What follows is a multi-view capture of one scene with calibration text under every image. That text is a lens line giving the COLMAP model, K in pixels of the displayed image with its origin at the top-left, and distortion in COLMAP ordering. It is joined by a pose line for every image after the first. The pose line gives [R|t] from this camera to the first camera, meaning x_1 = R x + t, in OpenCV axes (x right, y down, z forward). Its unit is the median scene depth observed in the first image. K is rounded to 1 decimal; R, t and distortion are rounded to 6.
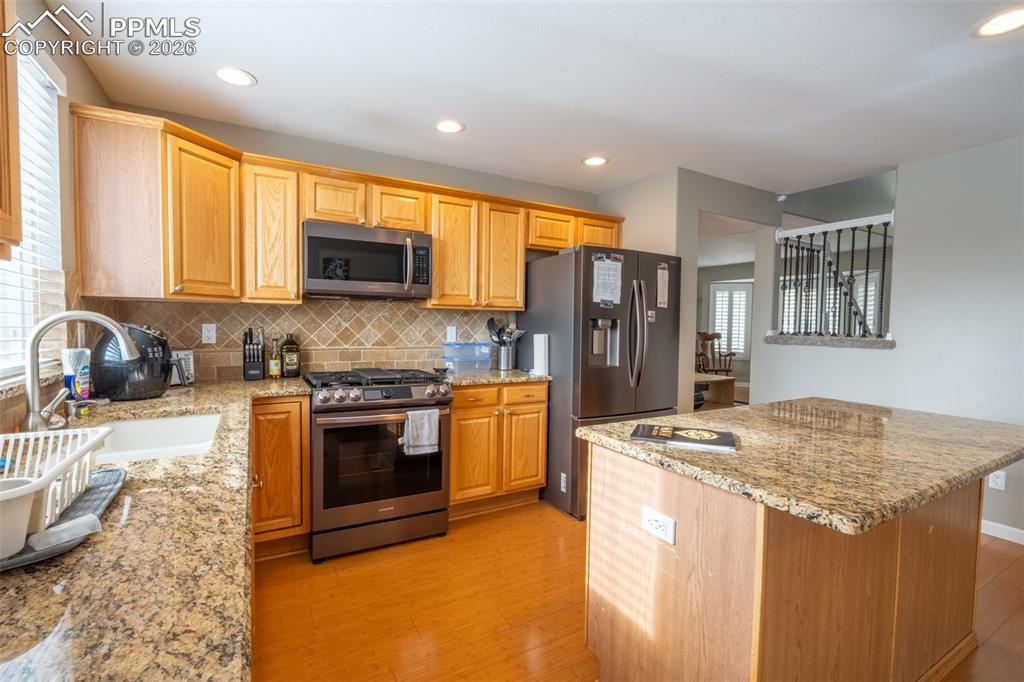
lens RADIAL K [[452.7, 0, 507.2], [0, 452.7, 341.2], [0, 0, 1]] dist [-0.010560, 0.001770]
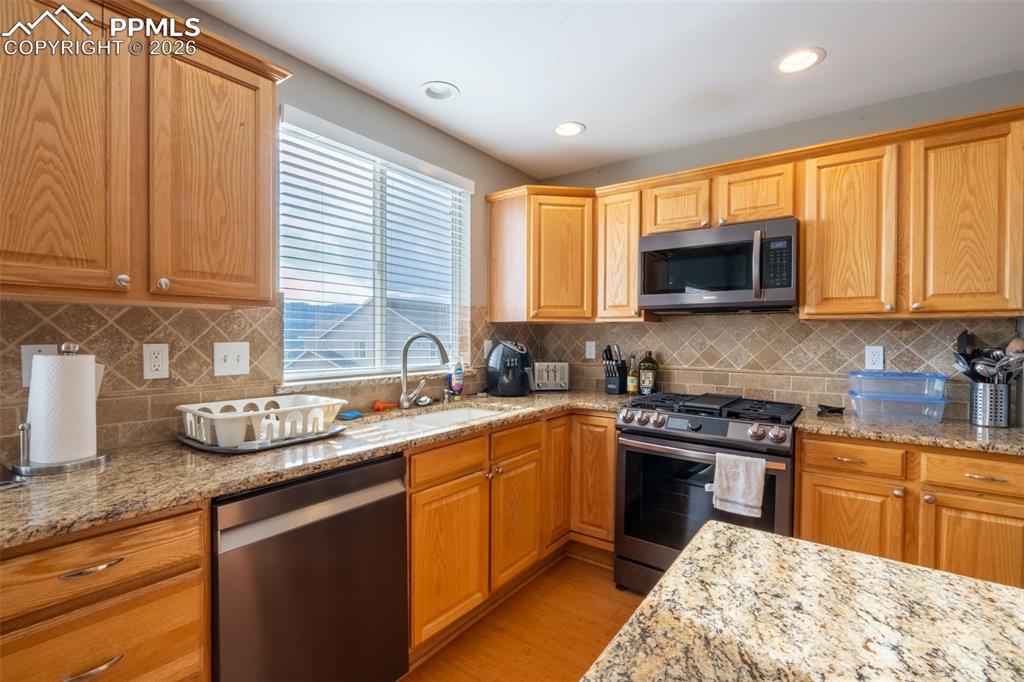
lens RADIAL K [[466.1, 0, 506.4], [0, 466.1, 341.7], [0, 0, 1]] dist [-0.010451, 0.000864]
pose [[0.406073, -0.001623, -0.913839, 0.328032], [-0.038502, 0.999080, -0.018883, -0.006479], [0.913029, 0.042852, 0.405637, 0.293424]]
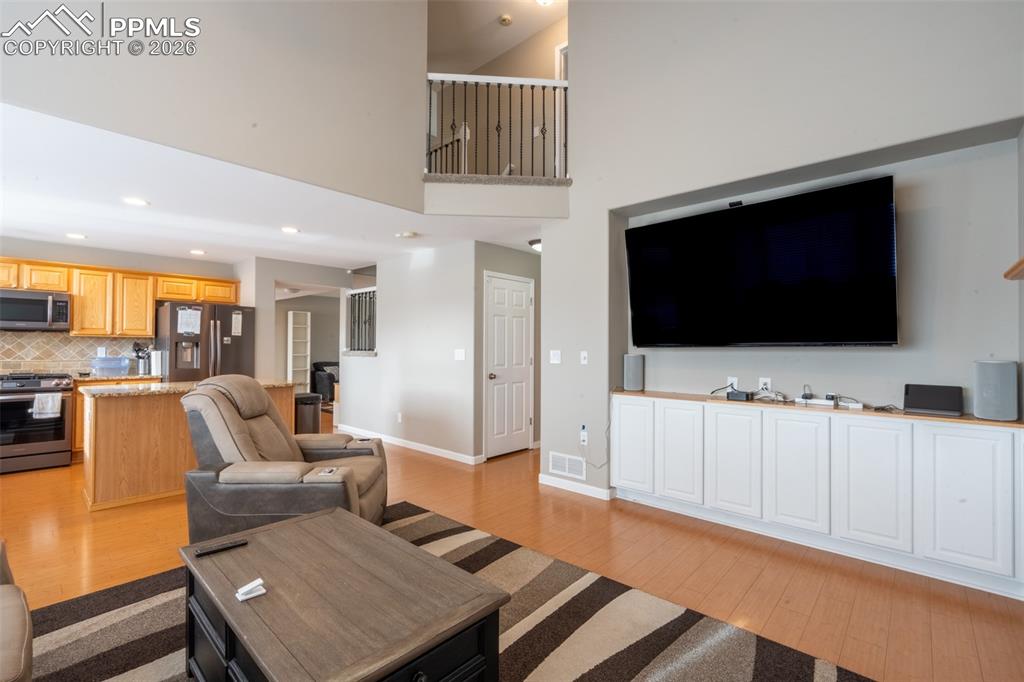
lens RADIAL K [[452.7, 0, 507.2], [0, 452.7, 341.2], [0, 0, 1]] dist [-0.010560, 0.001770]
pose [[0.950977, -0.005651, 0.309210, 0.901642], [0.021724, 0.998584, -0.048565, 0.064598], [-0.308497, 0.052901, 0.949753, -1.143504]]
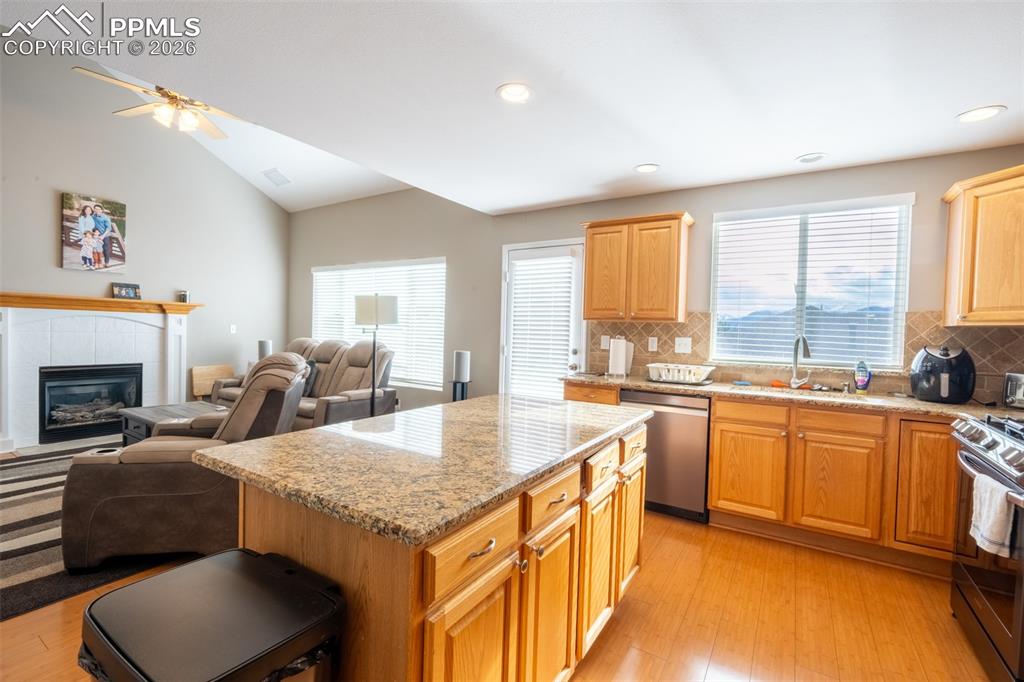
lens RADIAL K [[452.7, 0, 507.2], [0, 452.7, 341.2], [0, 0, 1]] dist [-0.010560, 0.001770]
pose [[-0.882204, -0.025784, -0.470161, 0.660430], [-0.059411, 0.996615, 0.056823, -0.036579], [0.467105, 0.078062, -0.880749, 1.105856]]
